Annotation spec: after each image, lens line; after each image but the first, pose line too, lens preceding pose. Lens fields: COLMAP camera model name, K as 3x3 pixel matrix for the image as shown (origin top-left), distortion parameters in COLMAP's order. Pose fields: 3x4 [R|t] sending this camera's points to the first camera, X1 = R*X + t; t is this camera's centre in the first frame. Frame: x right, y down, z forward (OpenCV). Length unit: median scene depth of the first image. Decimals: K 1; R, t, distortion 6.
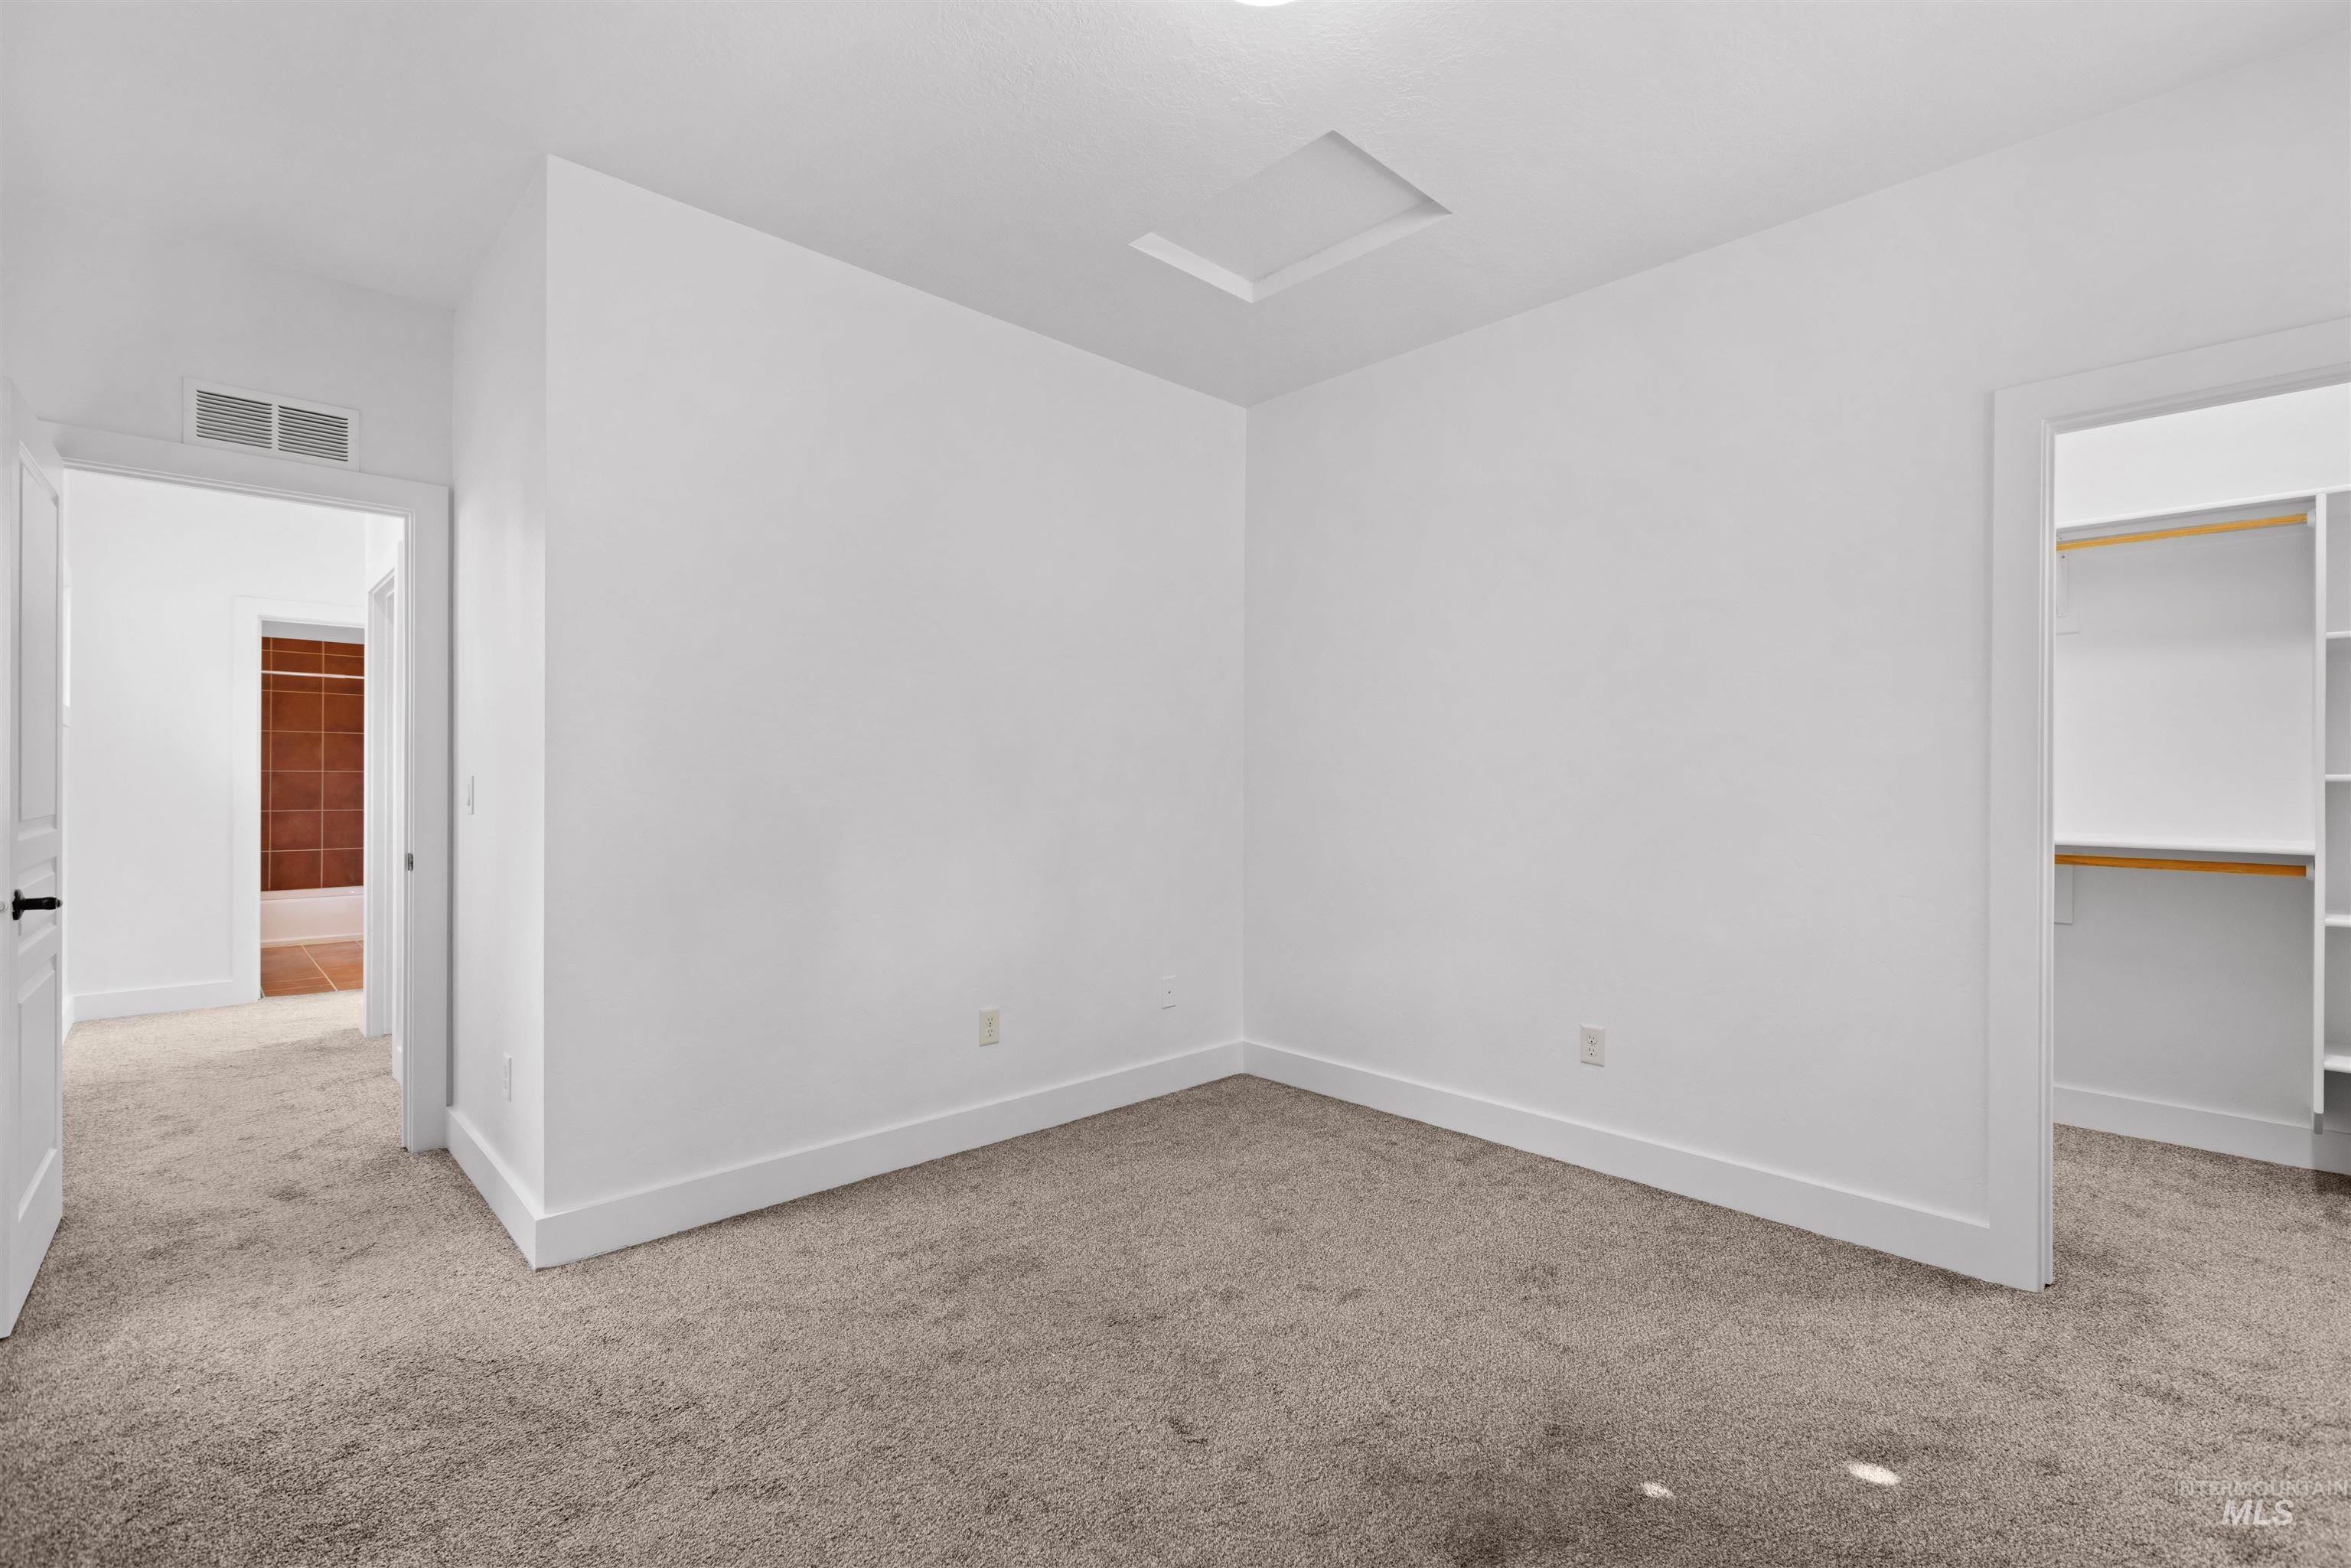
lens RADIAL K [[1041.8, 0, 1190.5], [0, 1041.8, 783.7], [0, 0, 1]] dist [-0.001627, -0.000442]
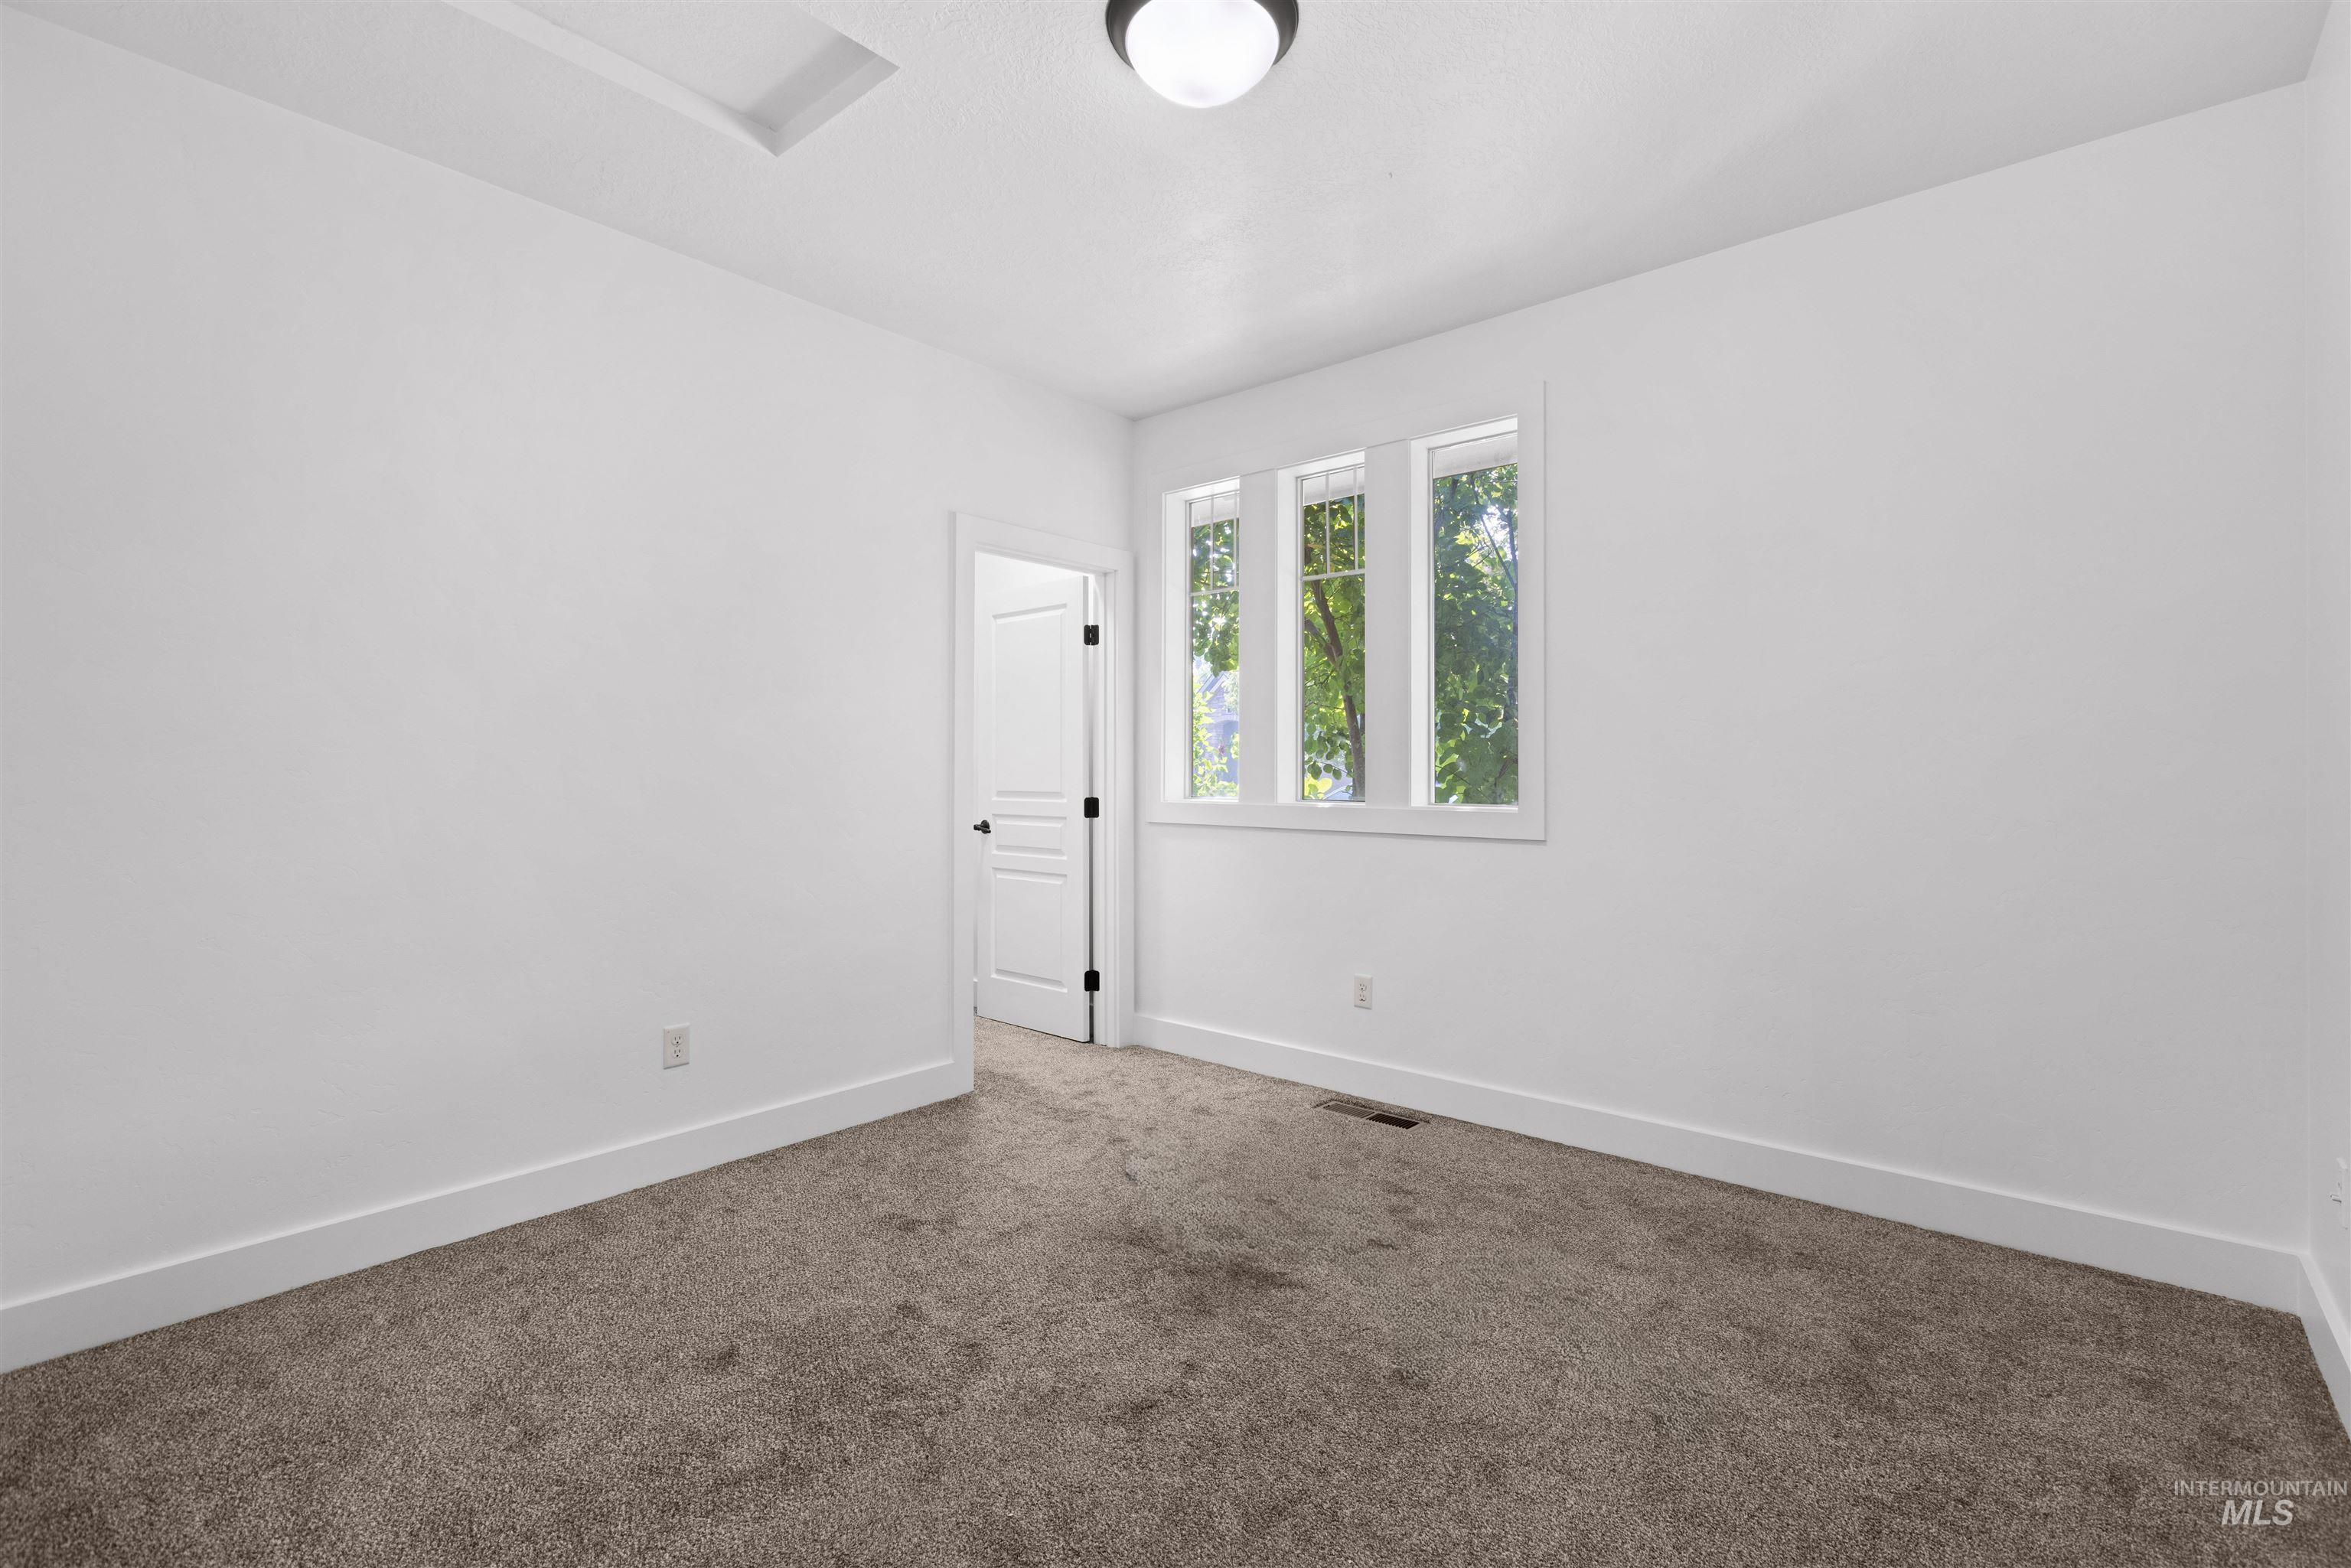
lens RADIAL K [[1045.3, 0, 1175.8], [0, 1045.3, 771.3], [0, 0, 1]] dist [0.000983, -0.000063]
pose [[-0.087160, -0.004086, 0.996186, -0.691178], [0.006851, 0.999965, 0.004701, -0.001865], [-0.996171, 0.007234, -0.087129, 0.718678]]
